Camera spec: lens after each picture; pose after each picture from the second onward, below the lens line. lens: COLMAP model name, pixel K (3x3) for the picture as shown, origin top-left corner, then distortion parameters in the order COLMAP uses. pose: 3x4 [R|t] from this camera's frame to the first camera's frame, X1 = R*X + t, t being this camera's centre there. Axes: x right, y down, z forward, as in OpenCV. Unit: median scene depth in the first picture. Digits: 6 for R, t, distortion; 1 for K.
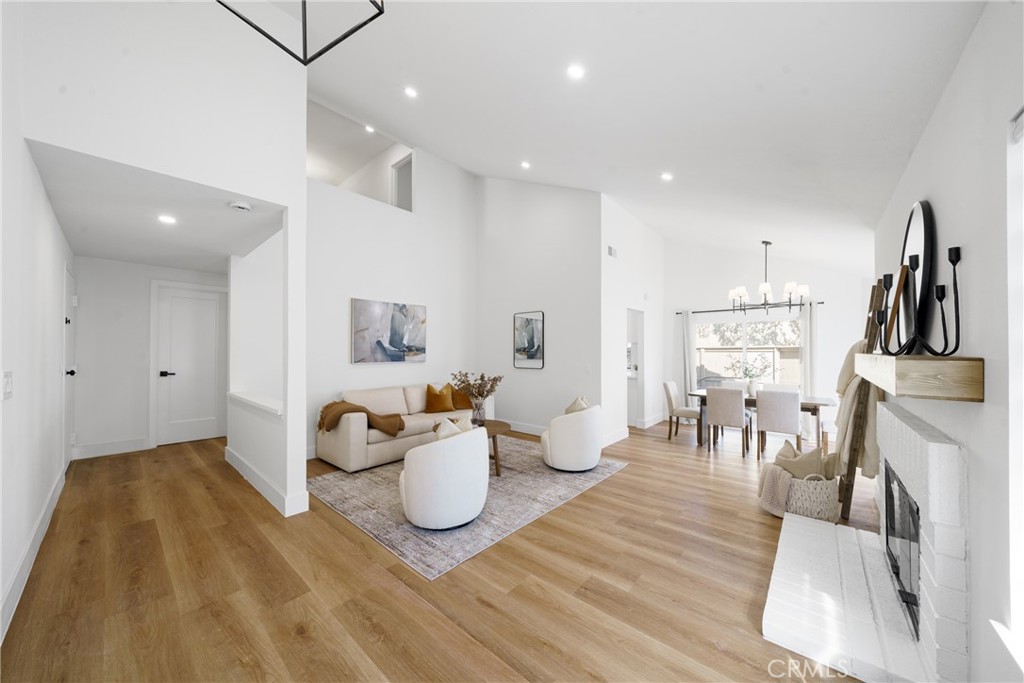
lens RADIAL K [[360.1, 0, 512.0], [0, 360.1, 341.5], [0, 0, 1]] dist [-0.000656, -0.000035]
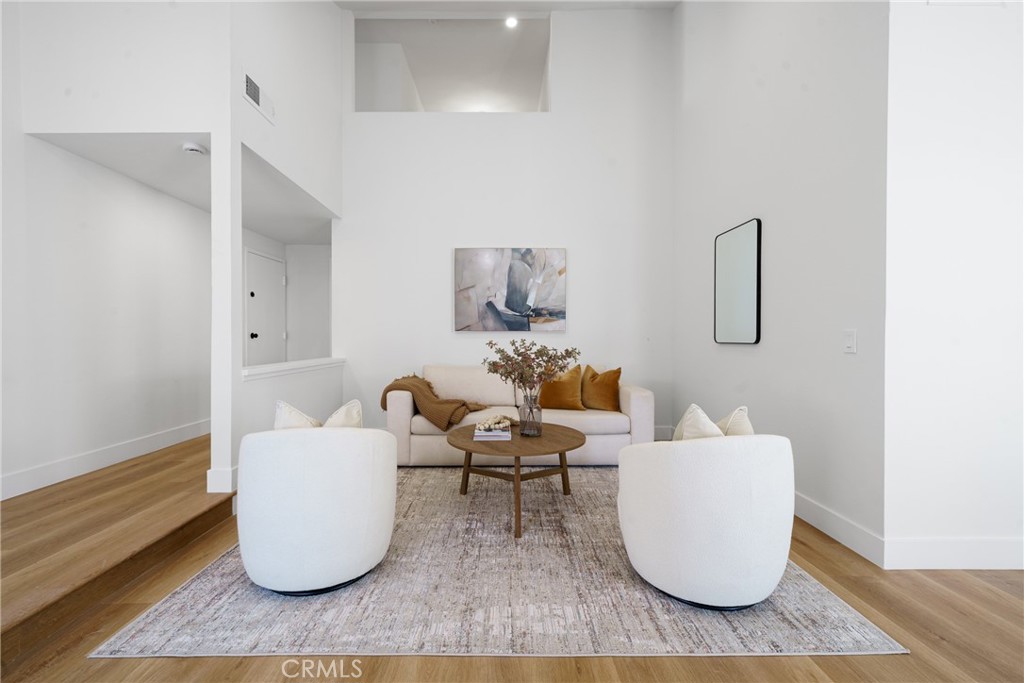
lens RADIAL K [[431.5, 0, 512.0], [0, 431.5, 341.5], [0, 0, 1]] dist [0.003794, 0.000461]
pose [[0.652024, 0.004038, -0.758187, 0.325153], [0.021204, 0.999498, 0.023558, 0.058118], [0.757901, -0.031437, 0.651611, 0.449923]]
